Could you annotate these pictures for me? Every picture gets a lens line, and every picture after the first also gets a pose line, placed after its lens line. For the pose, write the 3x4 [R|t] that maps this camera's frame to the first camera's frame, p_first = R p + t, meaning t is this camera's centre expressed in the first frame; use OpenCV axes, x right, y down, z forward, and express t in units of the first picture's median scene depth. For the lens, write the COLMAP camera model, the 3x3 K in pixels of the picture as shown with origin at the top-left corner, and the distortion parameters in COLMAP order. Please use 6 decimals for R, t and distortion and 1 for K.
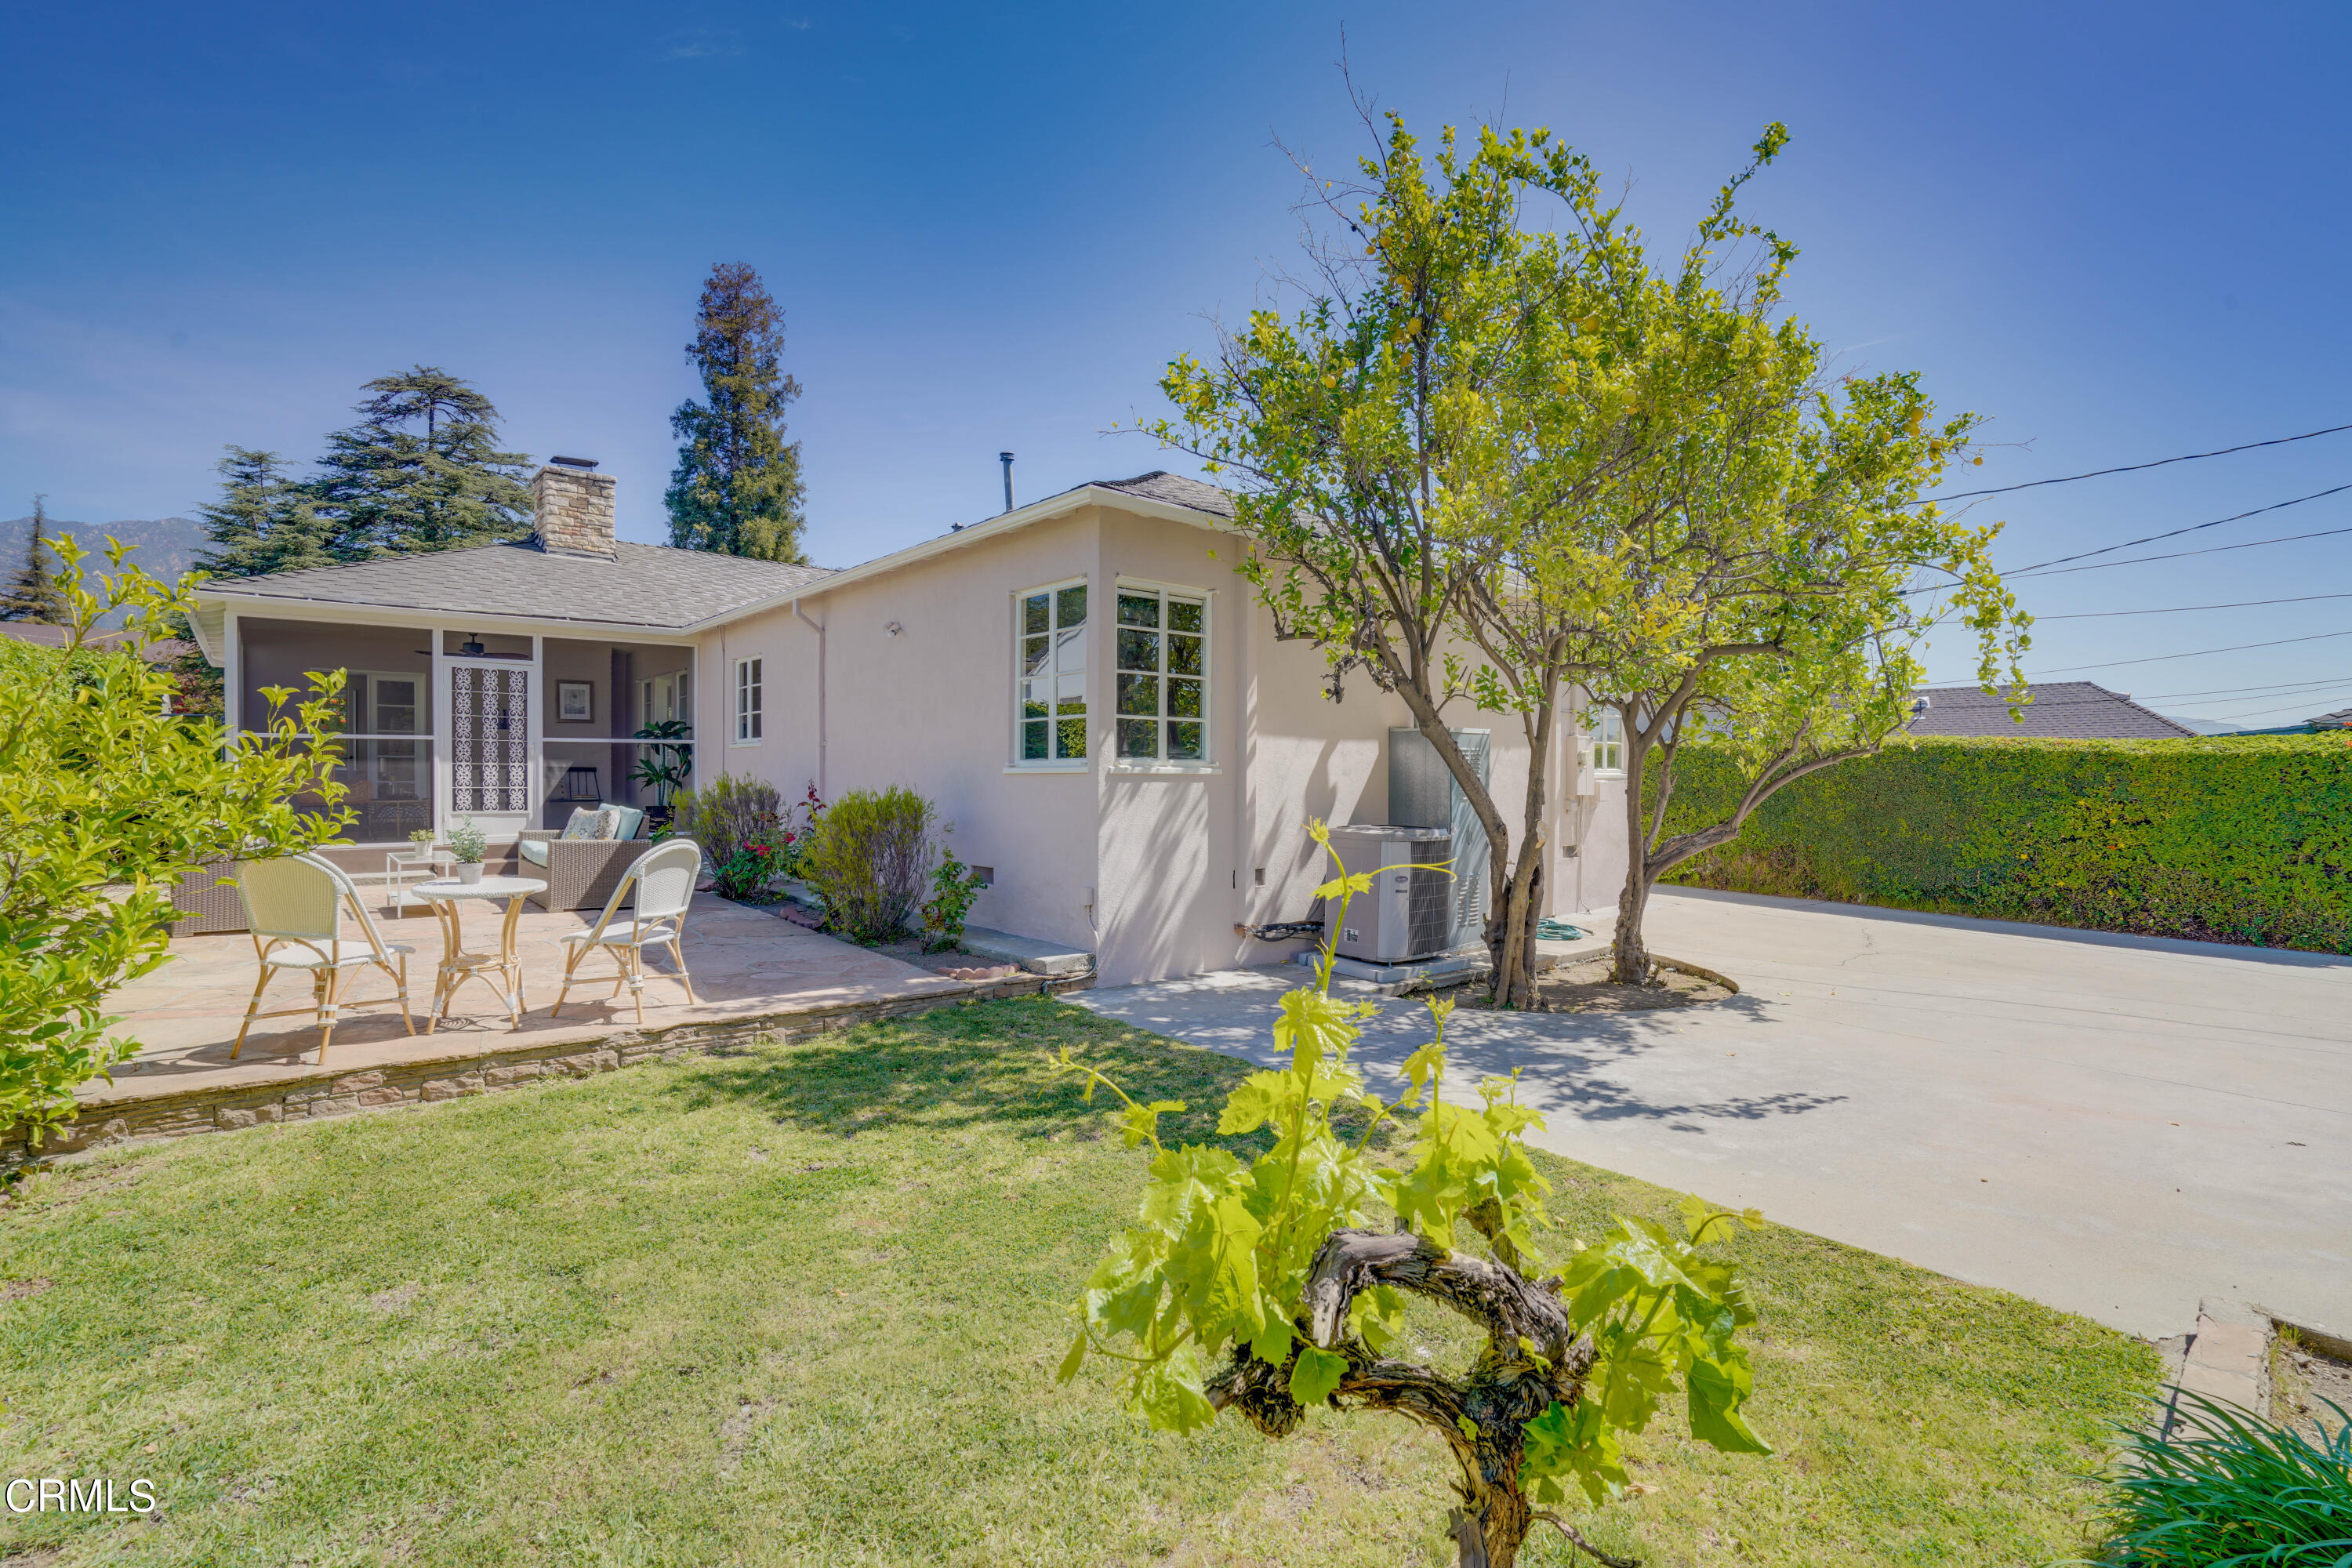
lens RADIAL K [[1048.1, 0, 1094.1], [0, 1048.1, 781.2], [0, 0, 1]] dist [-0.014321, 0.002578]
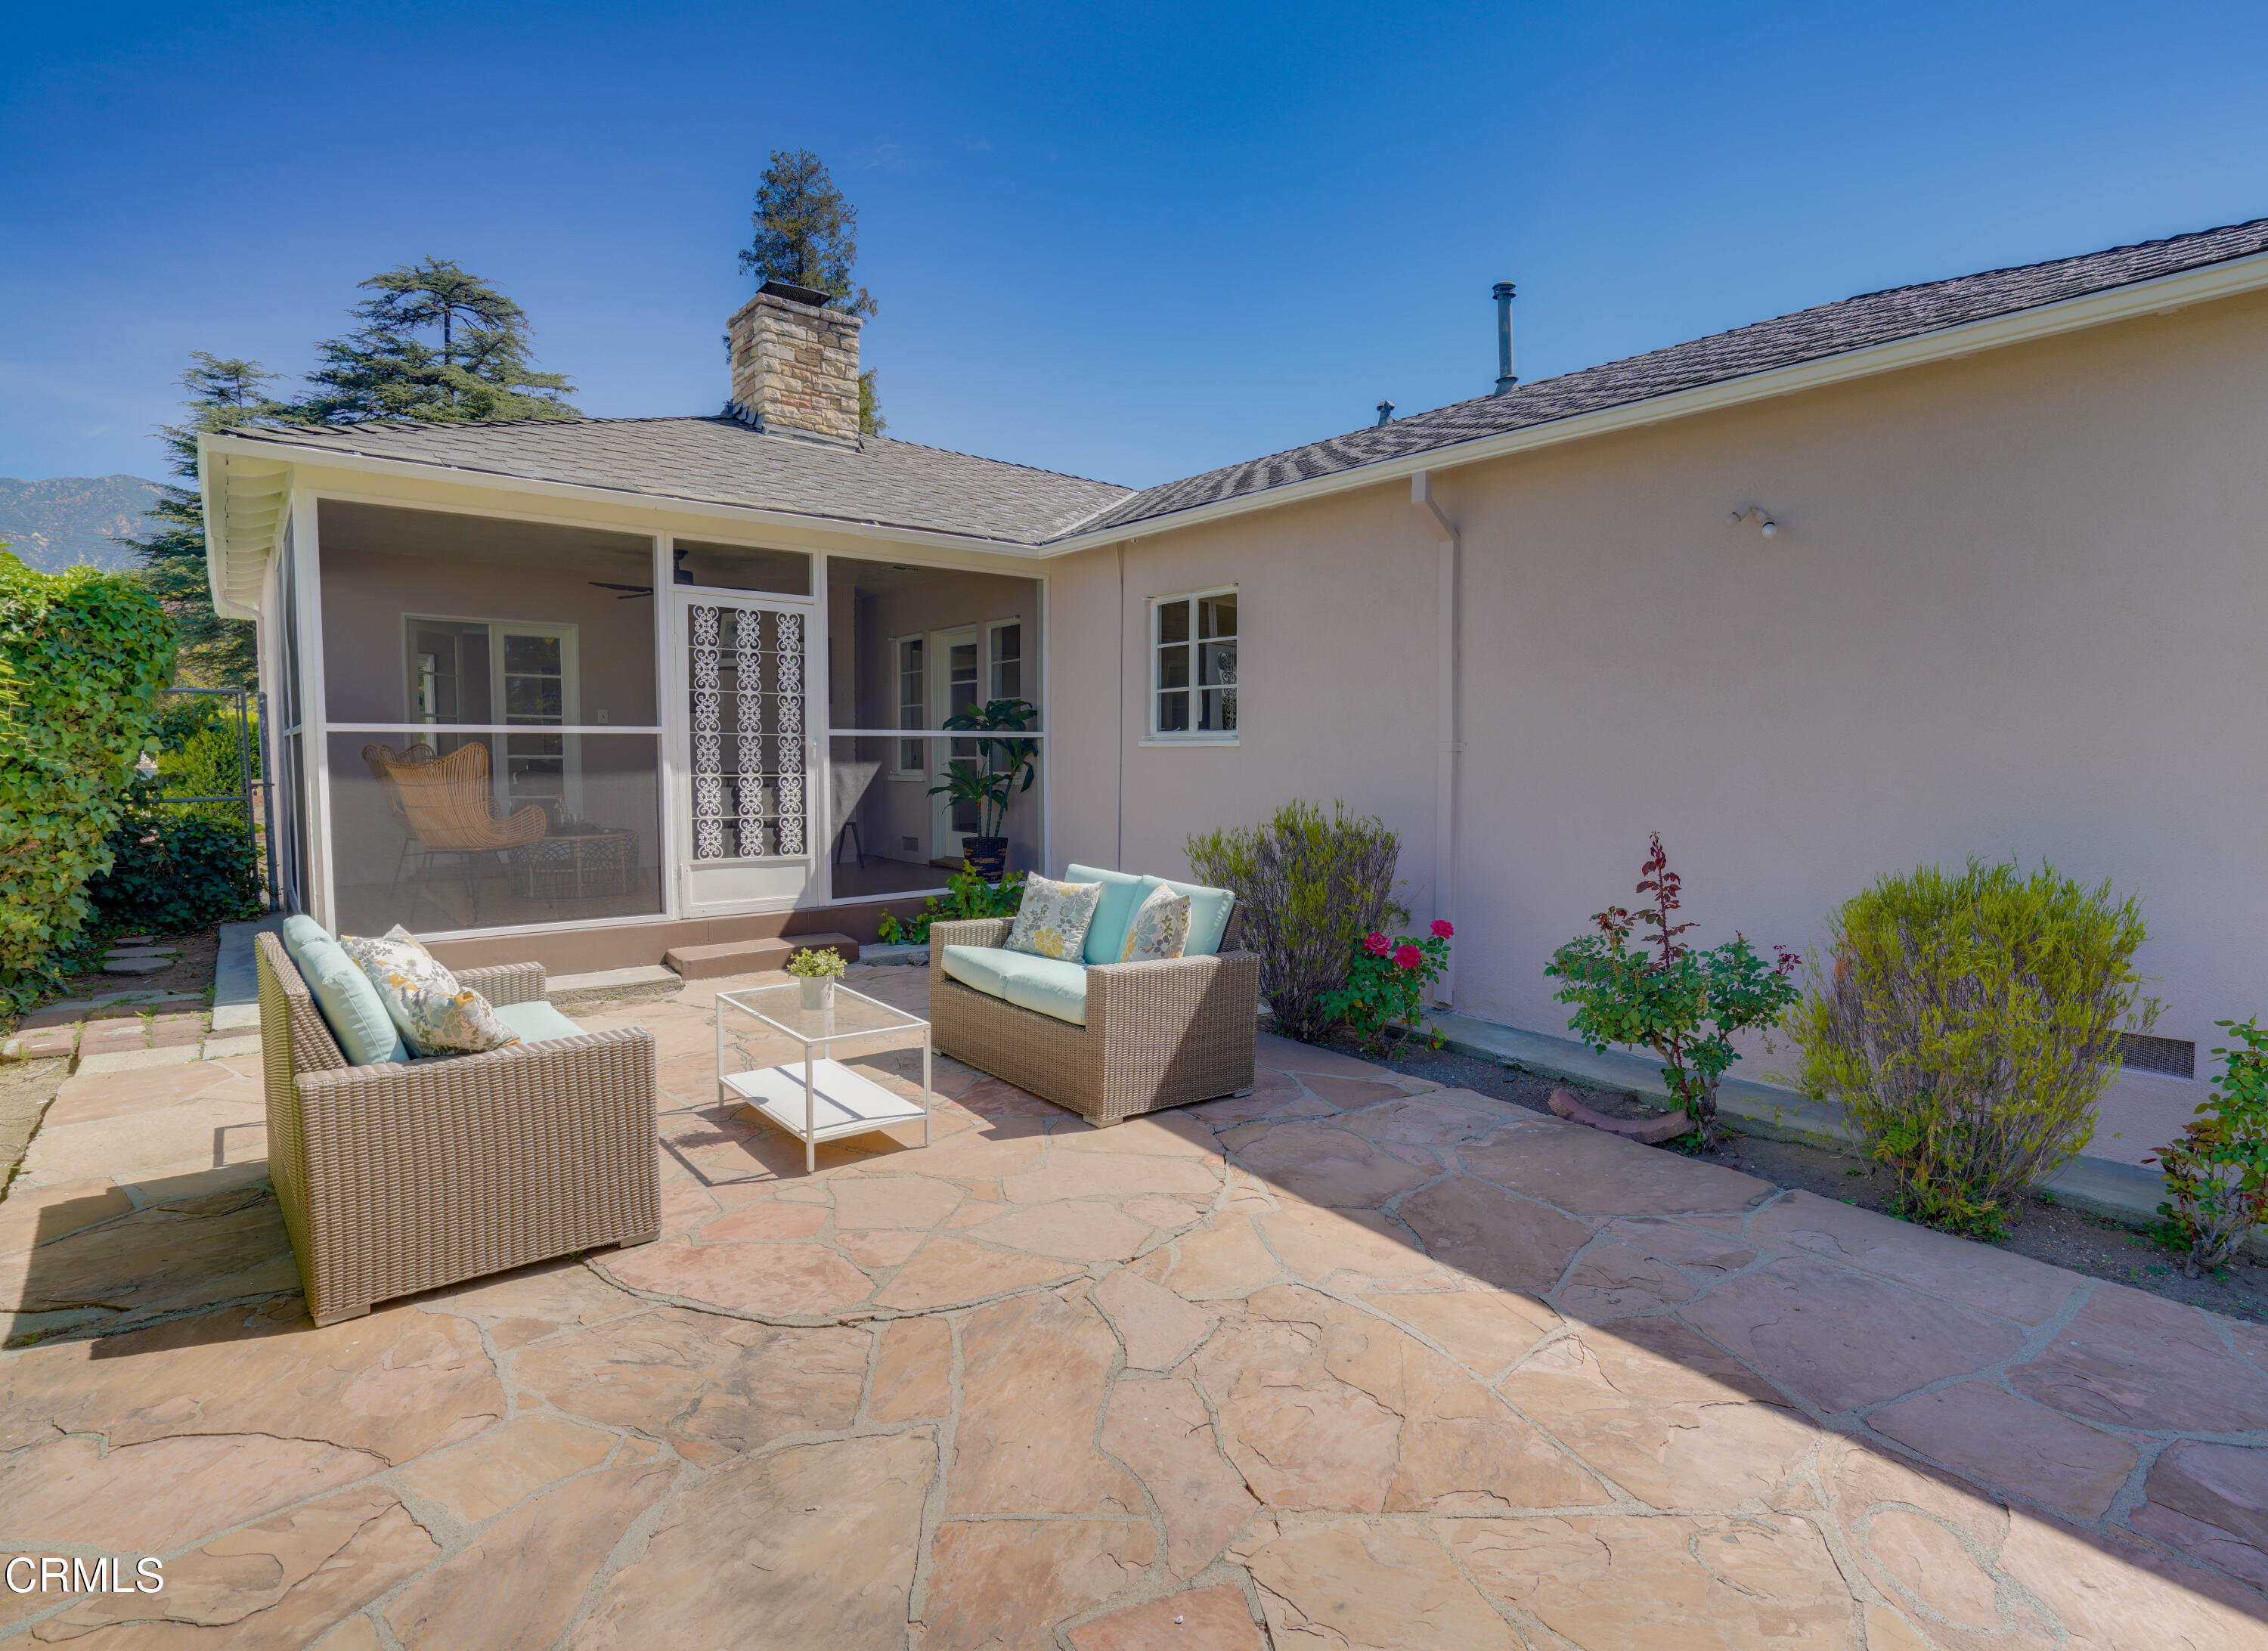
lens RADIAL K [[1097.9, 0, 1152.3], [0, 1097.9, 815.8], [0, 0, 1]] dist [-0.020592, 0.004189]
pose [[0.999515, -0.001318, 0.031106, -0.122958], [-0.000204, 0.998804, 0.048895, -0.007805], [-0.031133, -0.048877, 0.998319, 0.126915]]
